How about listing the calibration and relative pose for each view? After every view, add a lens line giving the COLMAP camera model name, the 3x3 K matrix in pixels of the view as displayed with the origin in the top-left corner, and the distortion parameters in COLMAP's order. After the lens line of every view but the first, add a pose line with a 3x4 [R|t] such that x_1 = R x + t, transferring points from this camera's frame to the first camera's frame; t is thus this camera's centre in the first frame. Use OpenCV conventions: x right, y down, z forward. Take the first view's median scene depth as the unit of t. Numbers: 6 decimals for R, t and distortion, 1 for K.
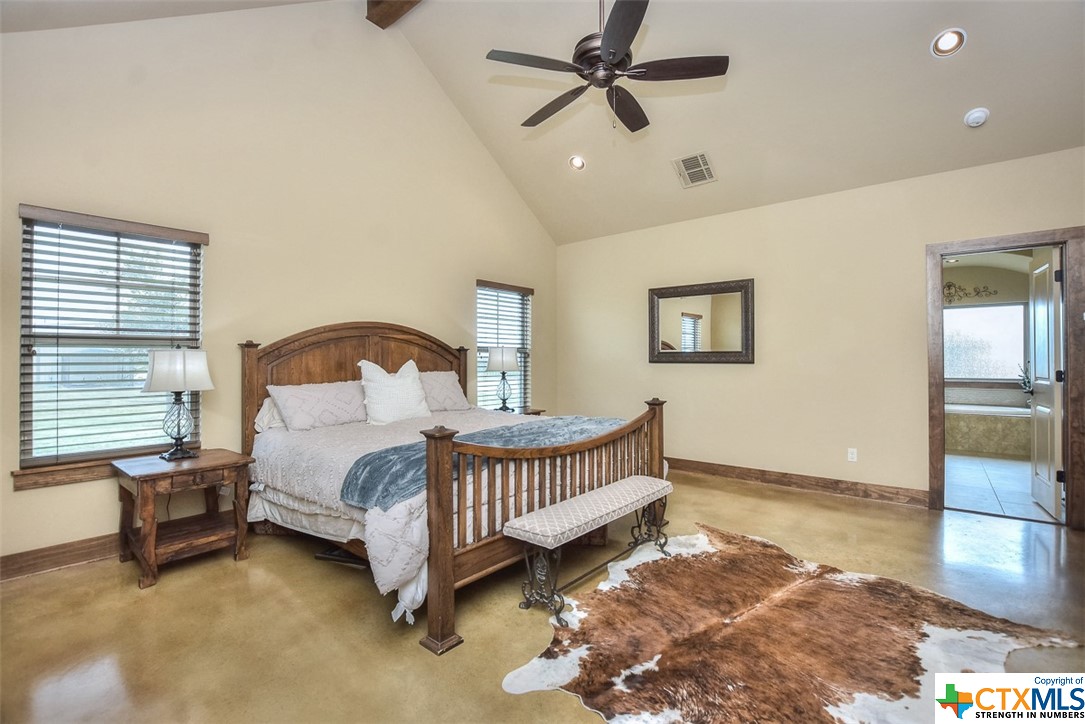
lens RADIAL K [[488.9, 0, 539.5], [0, 488.9, 359.1], [0, 0, 1]] dist [-0.032317, 0.004259]
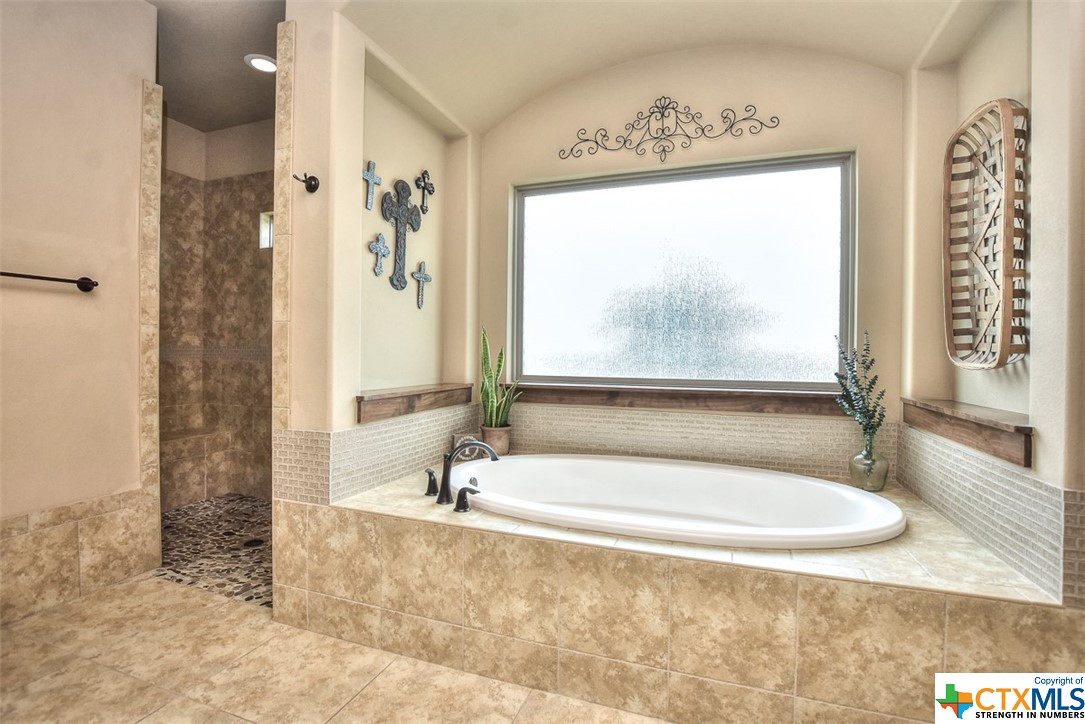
lens RADIAL K [[509.0, 0, 543.3], [0, 509.0, 360.5], [0, 0, 1]] dist [-0.025344, -0.000395]
pose [[0.935994, 0.007384, 0.351939, 0.771563], [-0.014917, 0.999714, 0.018697, 0.023539], [-0.351700, -0.022751, 0.935836, 0.816238]]
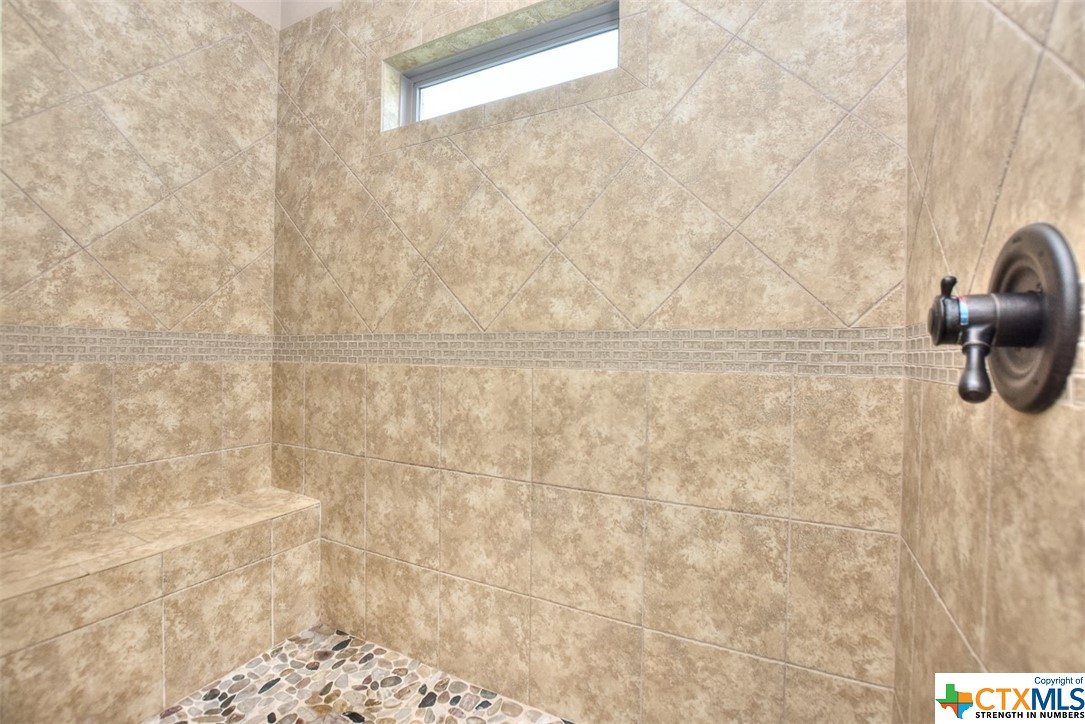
lens RADIAL K [[488.9, 0, 542.5], [0, 488.9, 361.4], [0, 0, 1]] dist [-0.032317, 0.004259]
pose [[0.973569, 0.013003, 0.228023, 0.697862], [-0.016702, 0.999758, 0.014300, 0.032762], [-0.227782, -0.017730, 0.973551, 1.187474]]
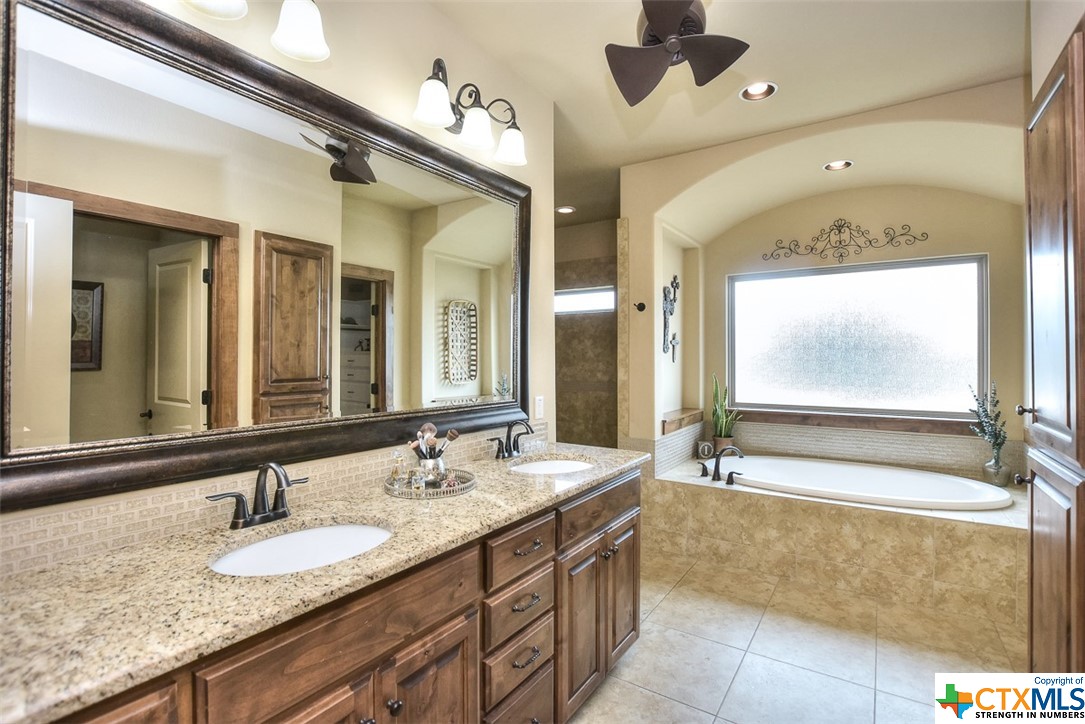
lens RADIAL K [[509.0, 0, 537.5], [0, 509.0, 359.4], [0, 0, 1]] dist [-0.025344, -0.000395]
pose [[0.995074, -0.001863, 0.099115, 0.574276], [0.000844, 0.999946, 0.010315, -0.021950], [-0.099129, -0.010180, 0.995023, 0.591826]]
